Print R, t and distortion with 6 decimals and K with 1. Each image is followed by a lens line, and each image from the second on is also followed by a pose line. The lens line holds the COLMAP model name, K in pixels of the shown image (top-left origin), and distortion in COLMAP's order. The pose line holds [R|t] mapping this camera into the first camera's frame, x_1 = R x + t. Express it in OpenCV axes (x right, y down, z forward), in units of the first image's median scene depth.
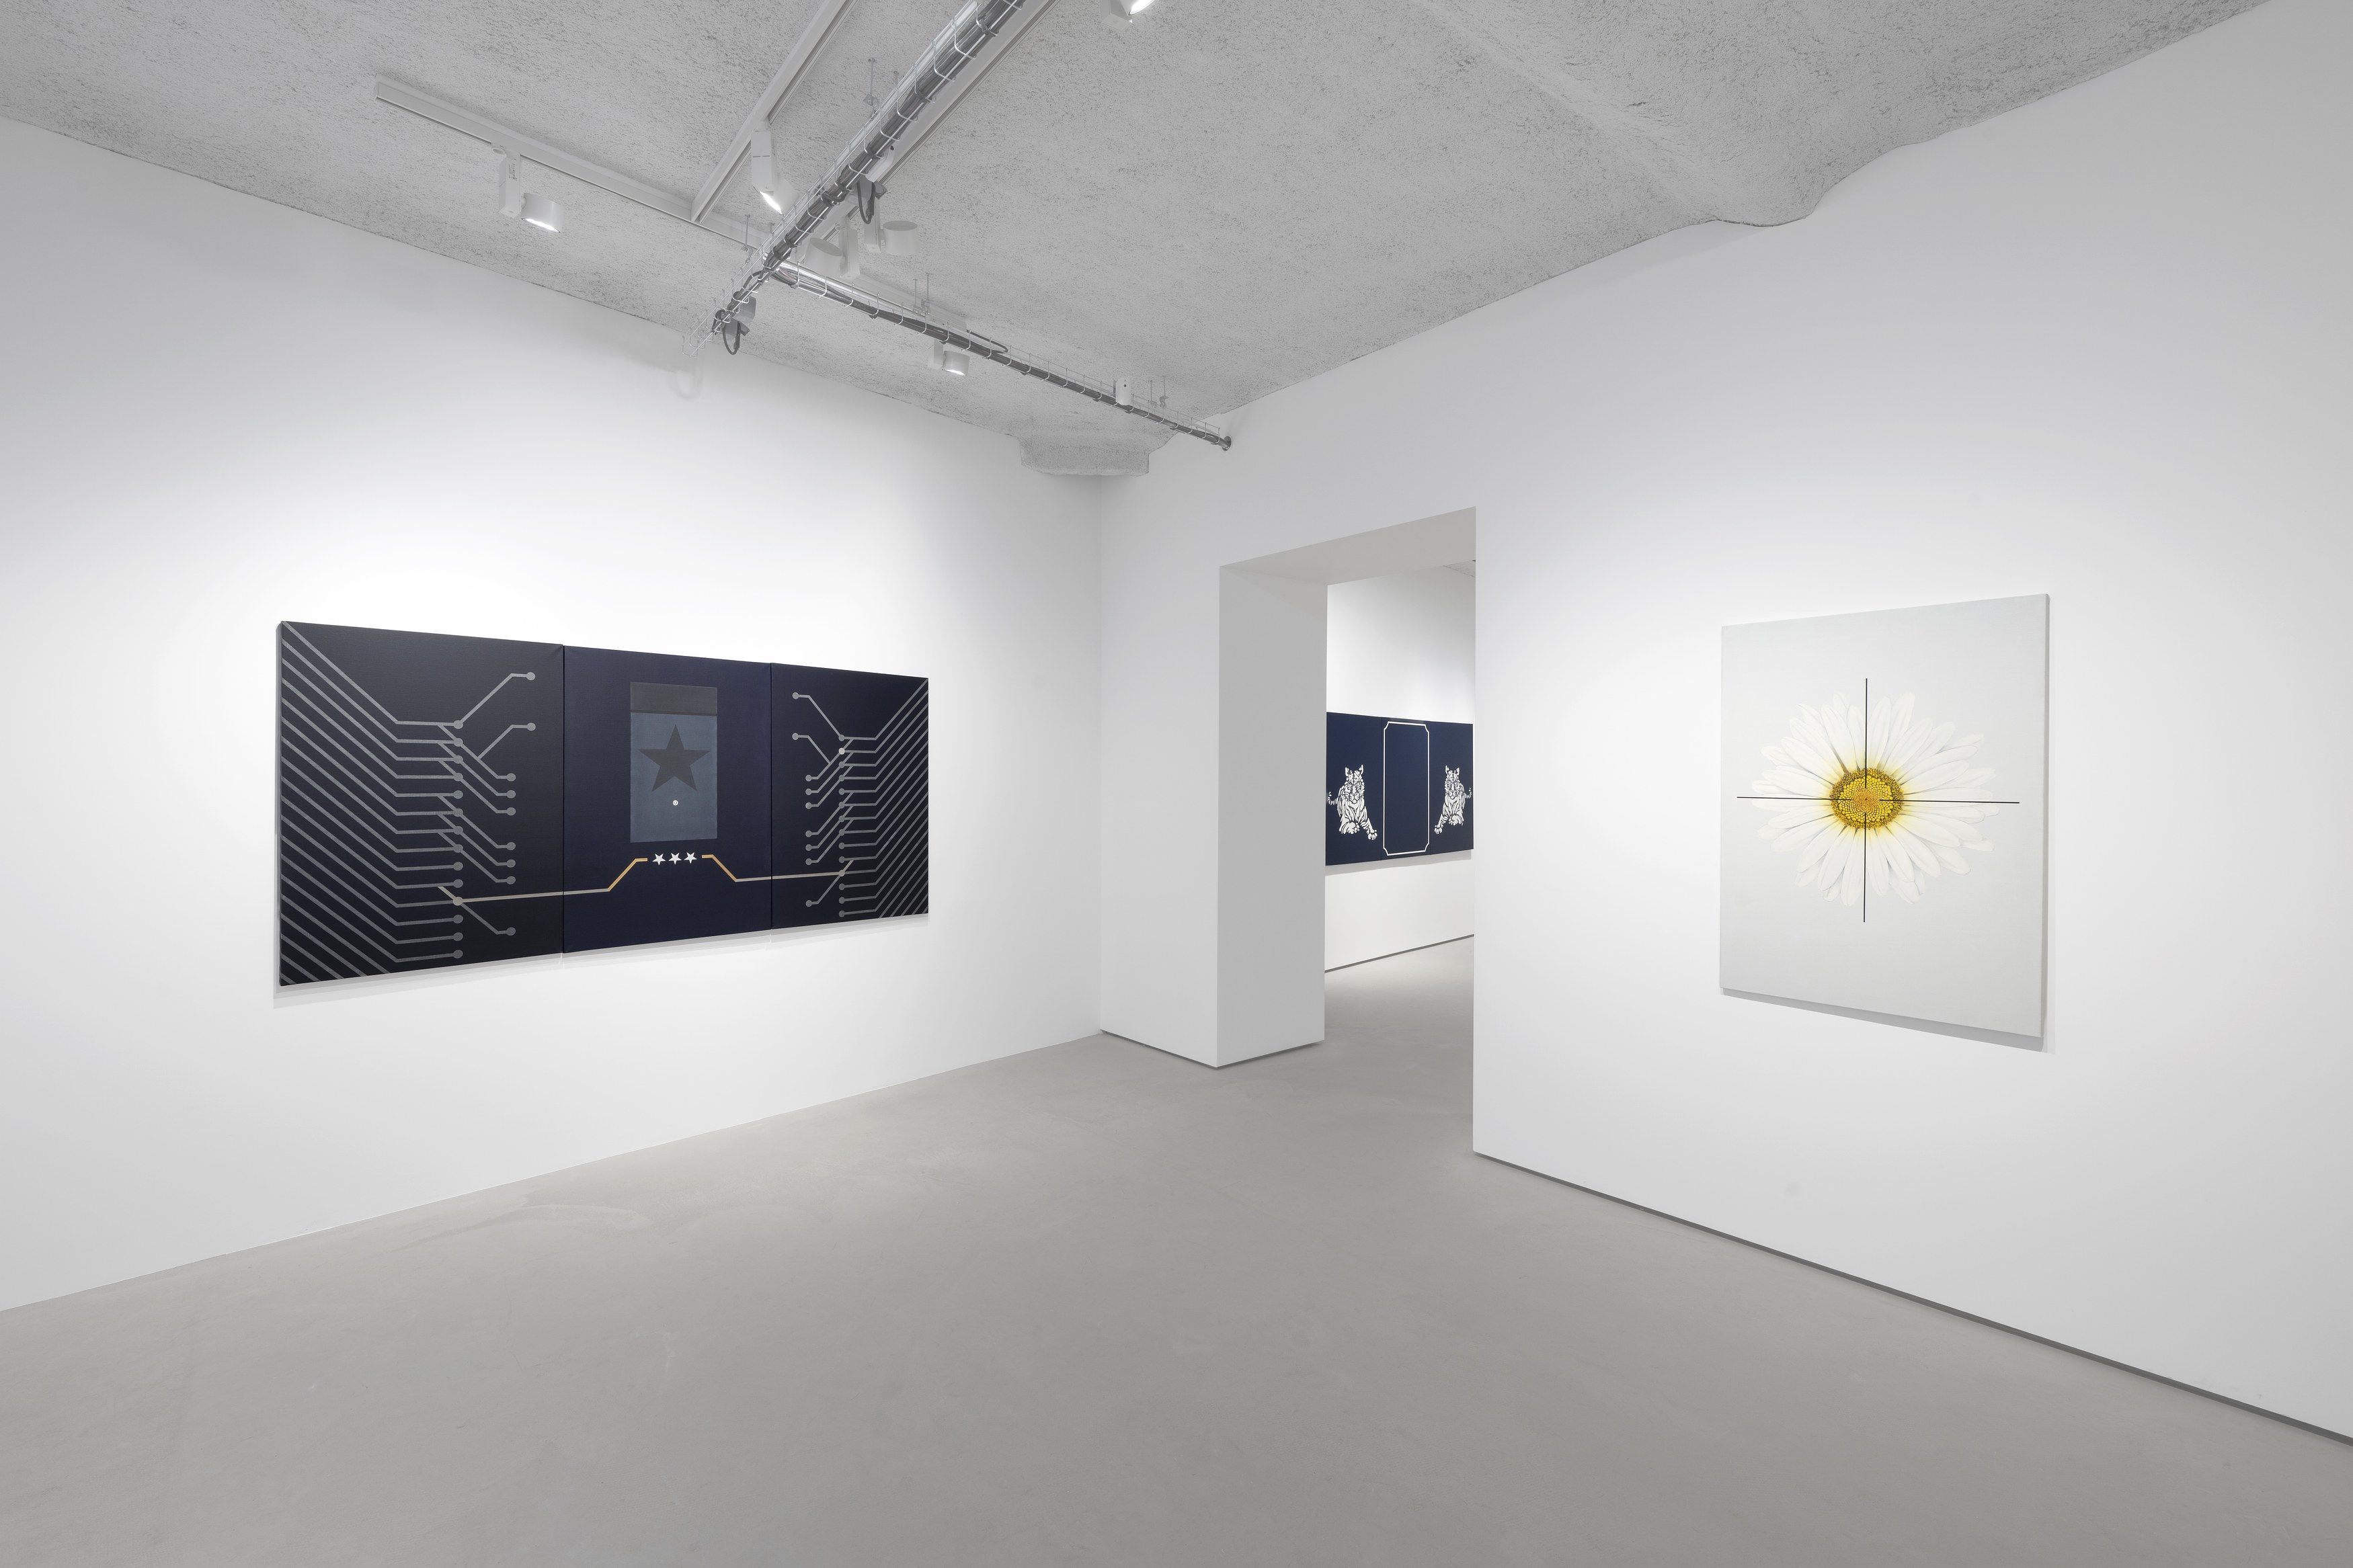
lens RADIAL K [[1089.3, 0, 1173.5], [0, 1089.3, 790.6], [0, 0, 1]] dist [0.047303, -0.002698]
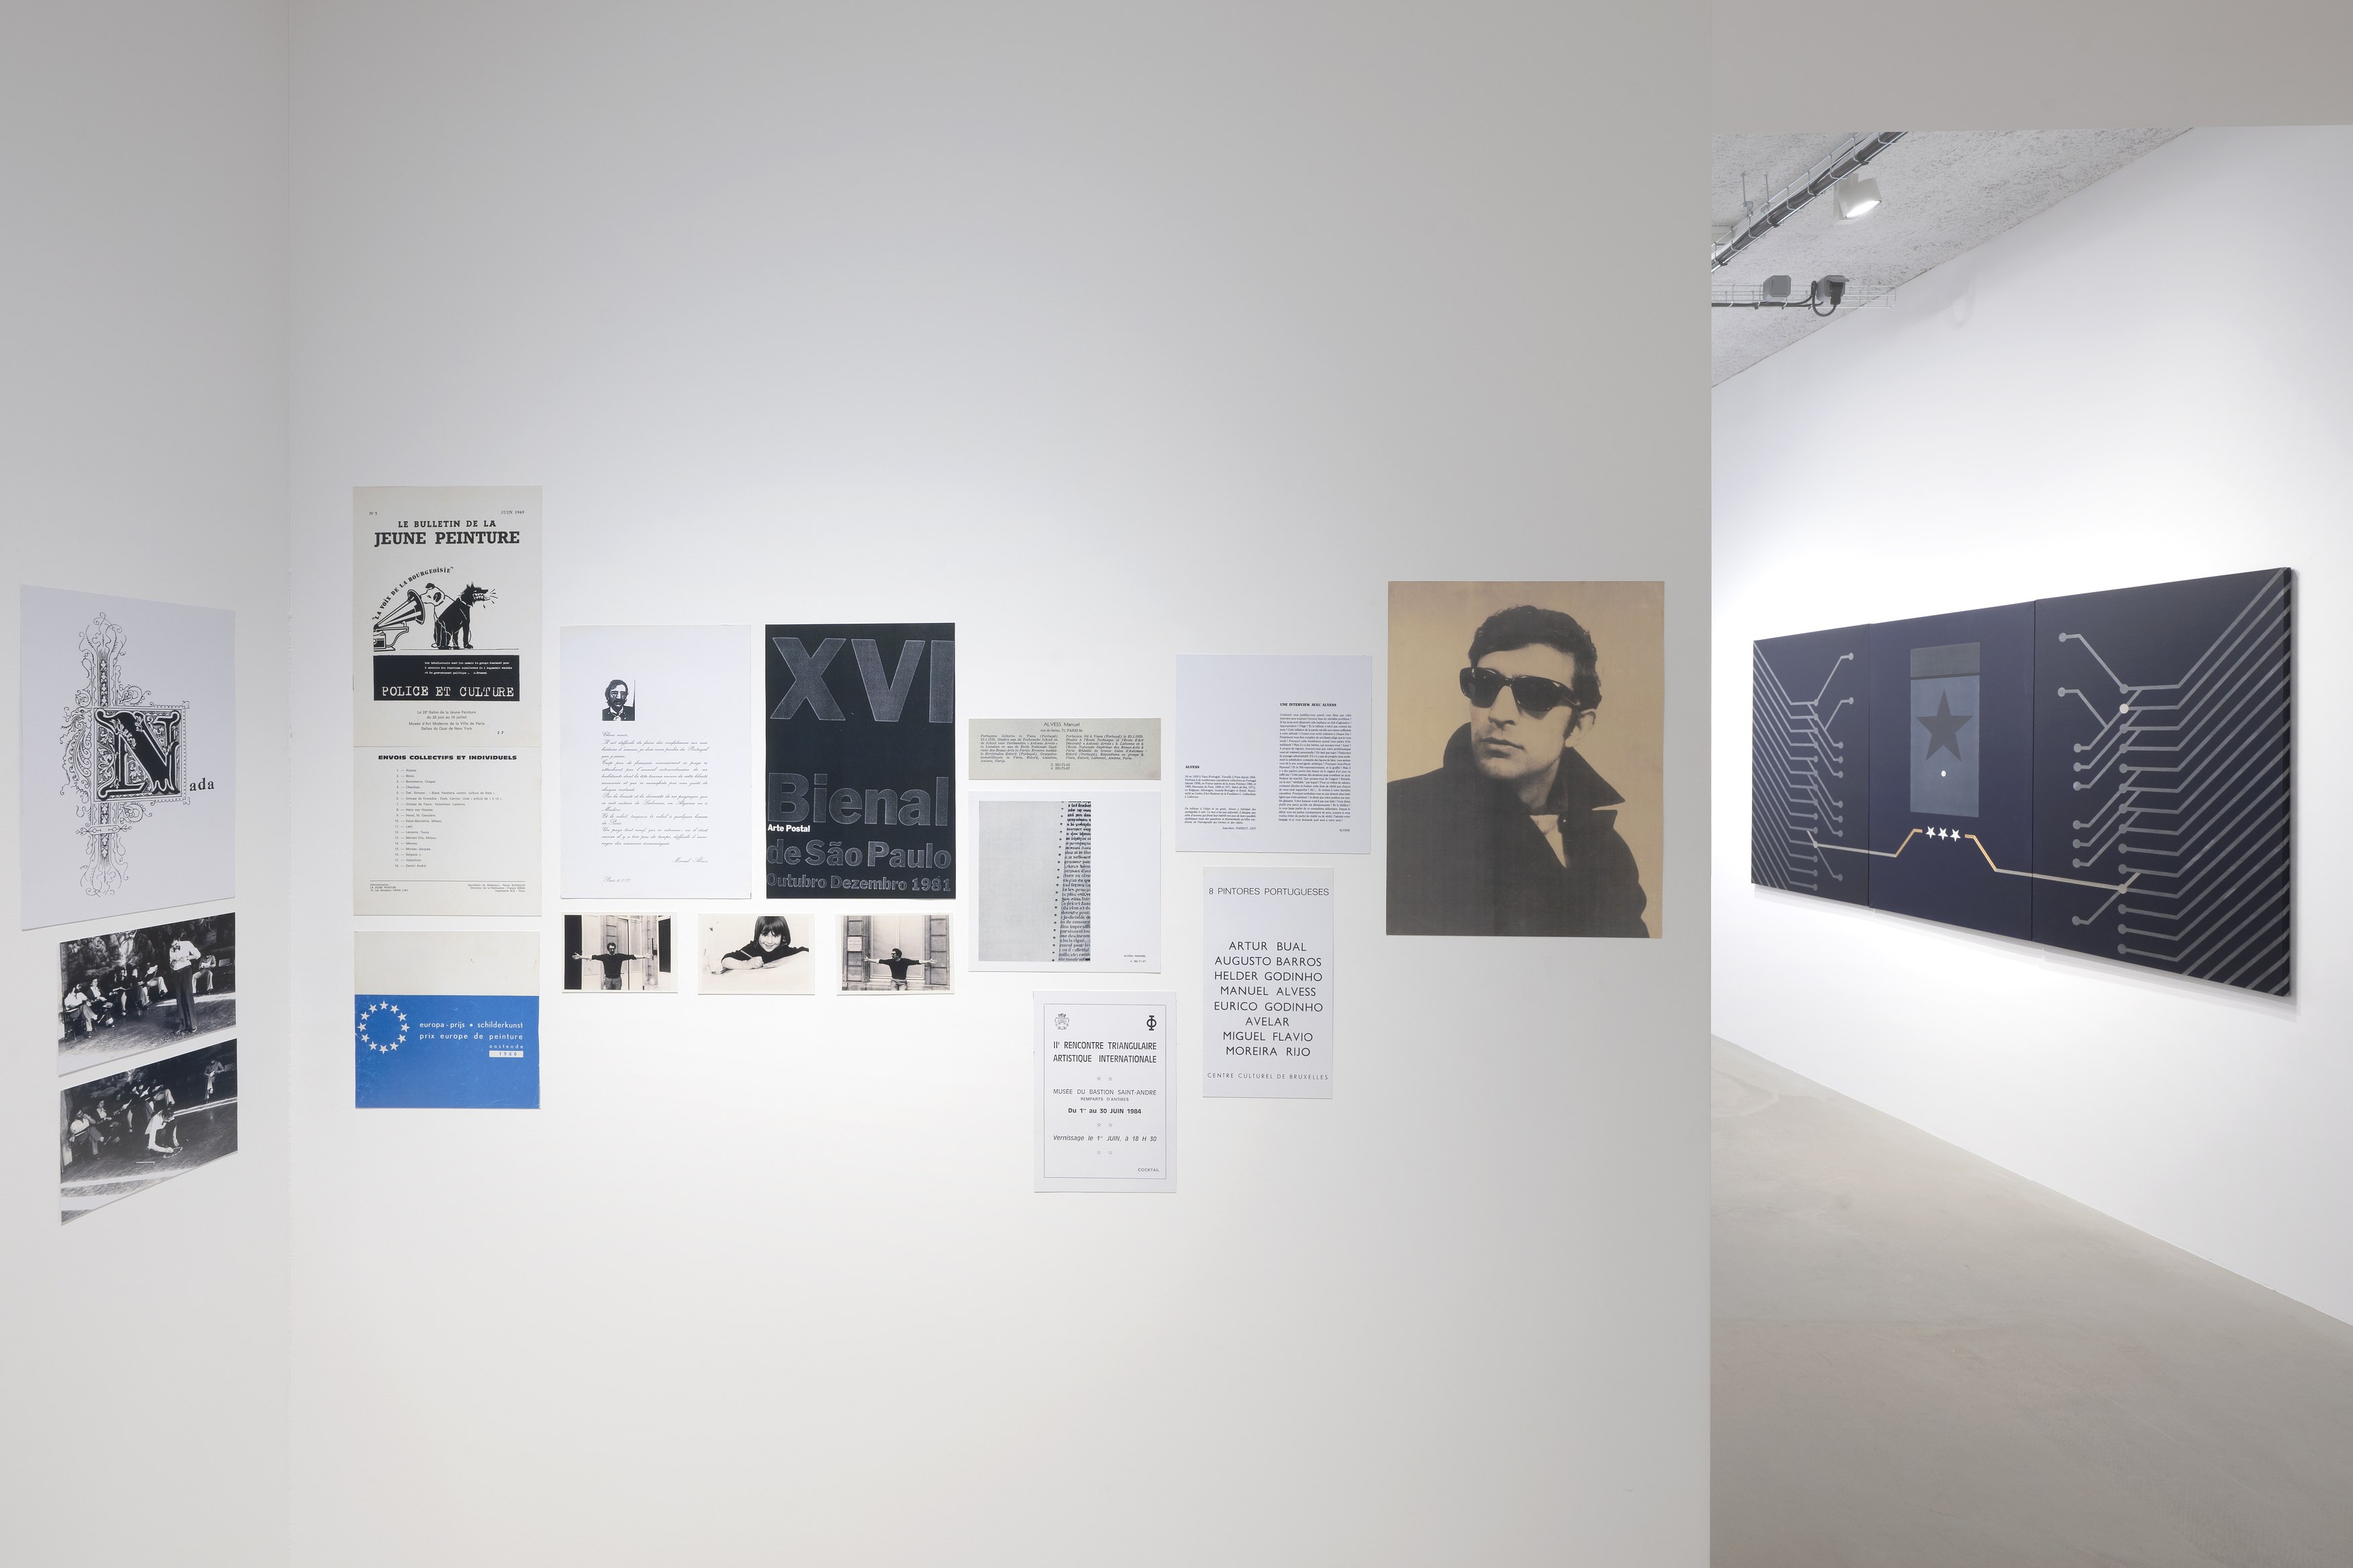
lens RADIAL K [[1149.8, 0, 1173.8], [0, 1149.8, 753.3], [0, 0, 1]] dist [-0.003369, 0.001843]
pose [[-0.675489, 0.007563, -0.737331, 0.696694], [-0.010827, 0.999738, 0.020173, -0.018556], [0.737291, 0.021610, -0.675230, 1.179563]]
